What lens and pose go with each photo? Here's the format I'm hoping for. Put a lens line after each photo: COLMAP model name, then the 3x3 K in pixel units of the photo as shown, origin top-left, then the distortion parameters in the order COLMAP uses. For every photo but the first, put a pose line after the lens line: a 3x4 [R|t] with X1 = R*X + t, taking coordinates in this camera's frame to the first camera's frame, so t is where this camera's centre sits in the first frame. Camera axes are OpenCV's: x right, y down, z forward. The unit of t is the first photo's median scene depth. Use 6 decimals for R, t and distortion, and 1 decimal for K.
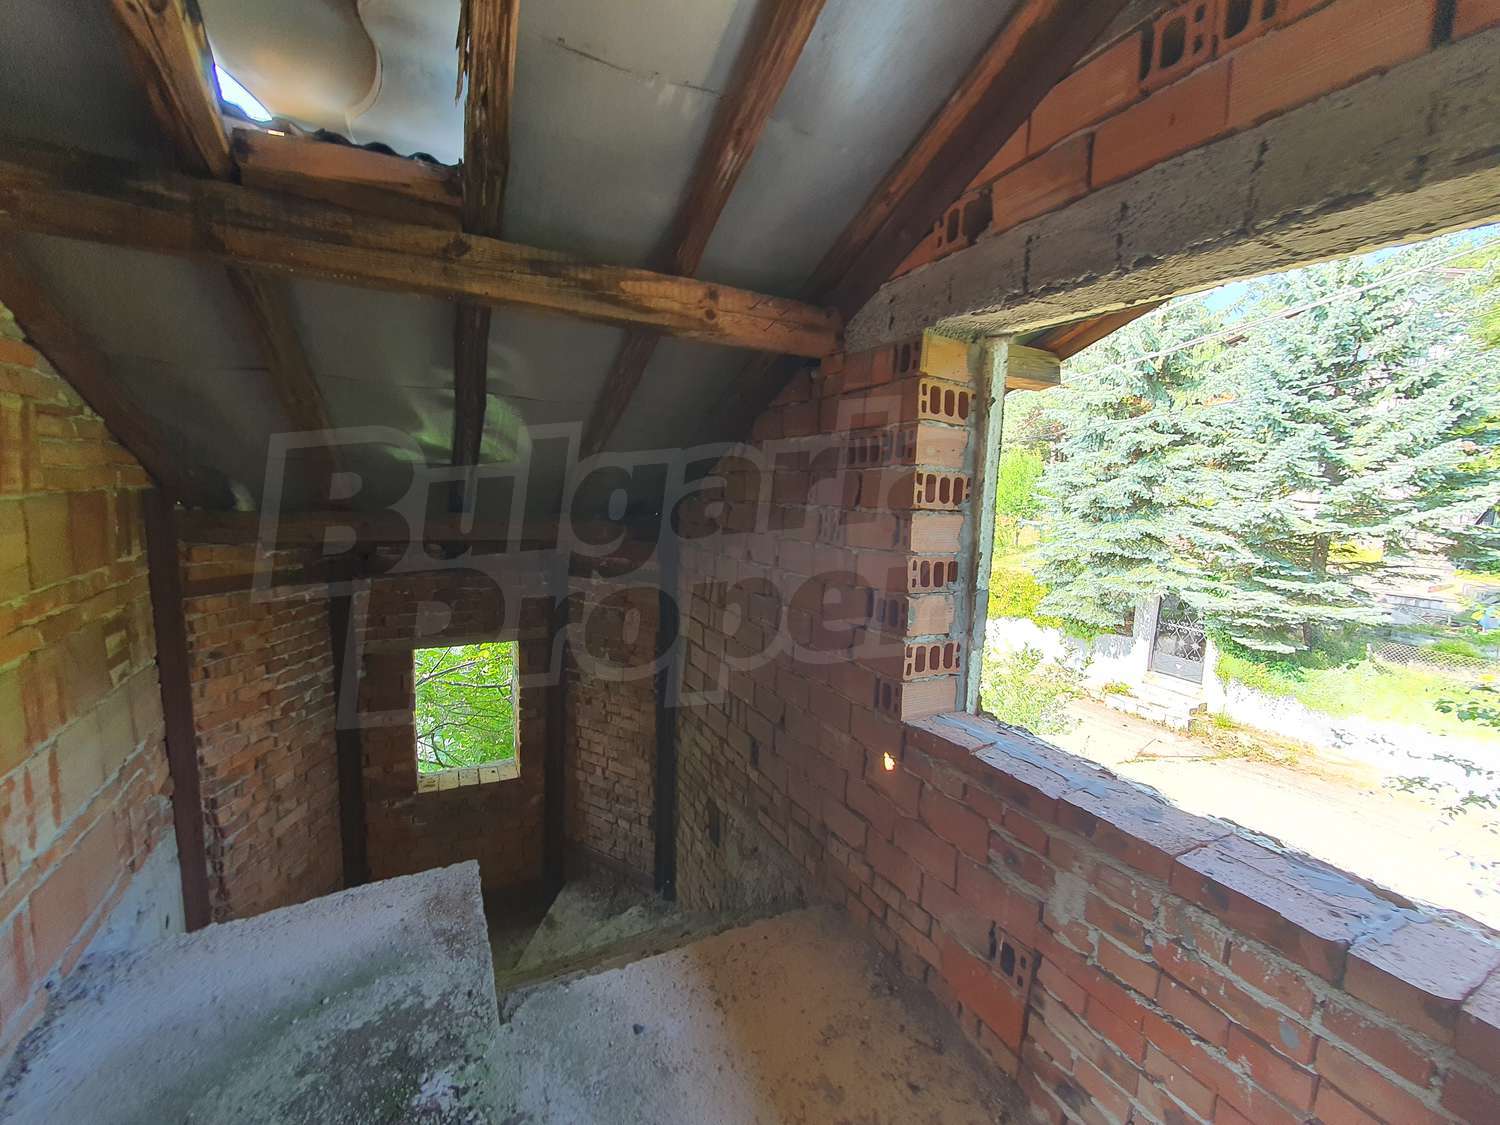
lens RADIAL K [[590.5, 0, 746.7], [0, 590.5, 560.5], [0, 0, 1]] dist [-0.001665, -0.000031]
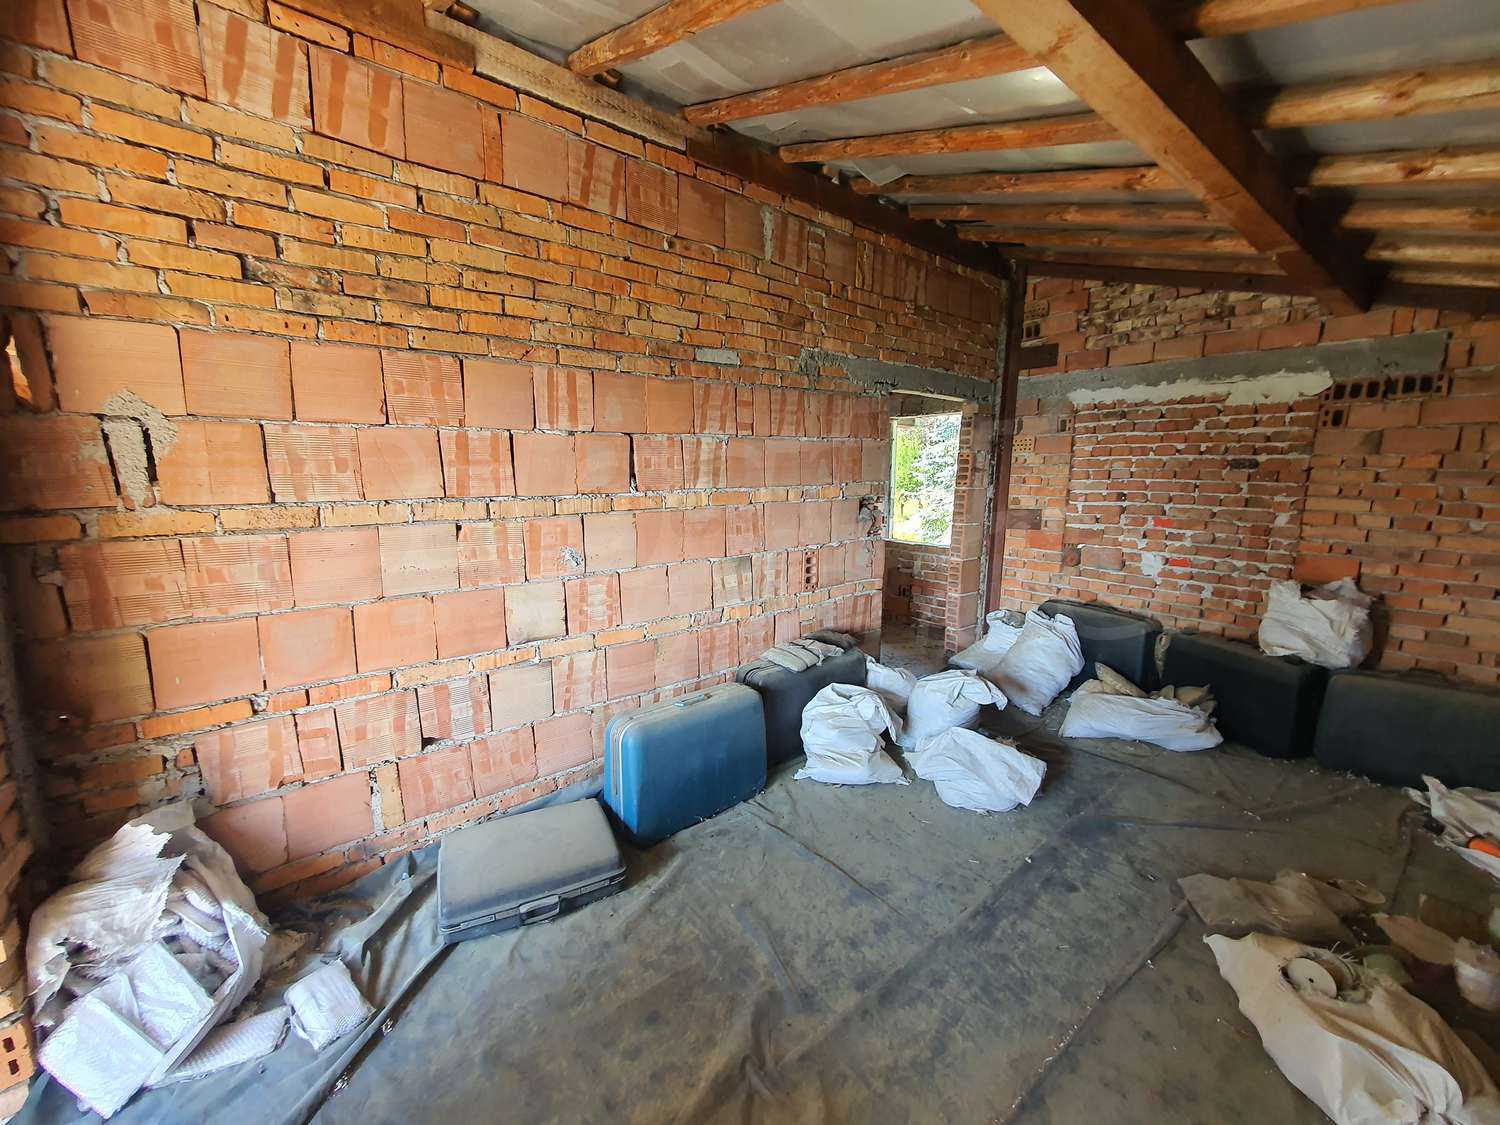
lens RADIAL K [[590.5, 0, 746.7], [0, 590.5, 560.5], [0, 0, 1]] dist [-0.001665, -0.000031]
pose [[0.984232, -0.053146, 0.168708, -0.119857], [0.049217, 0.998413, 0.027388, 0.032576], [-0.169896, -0.018653, 0.985285, -0.259563]]
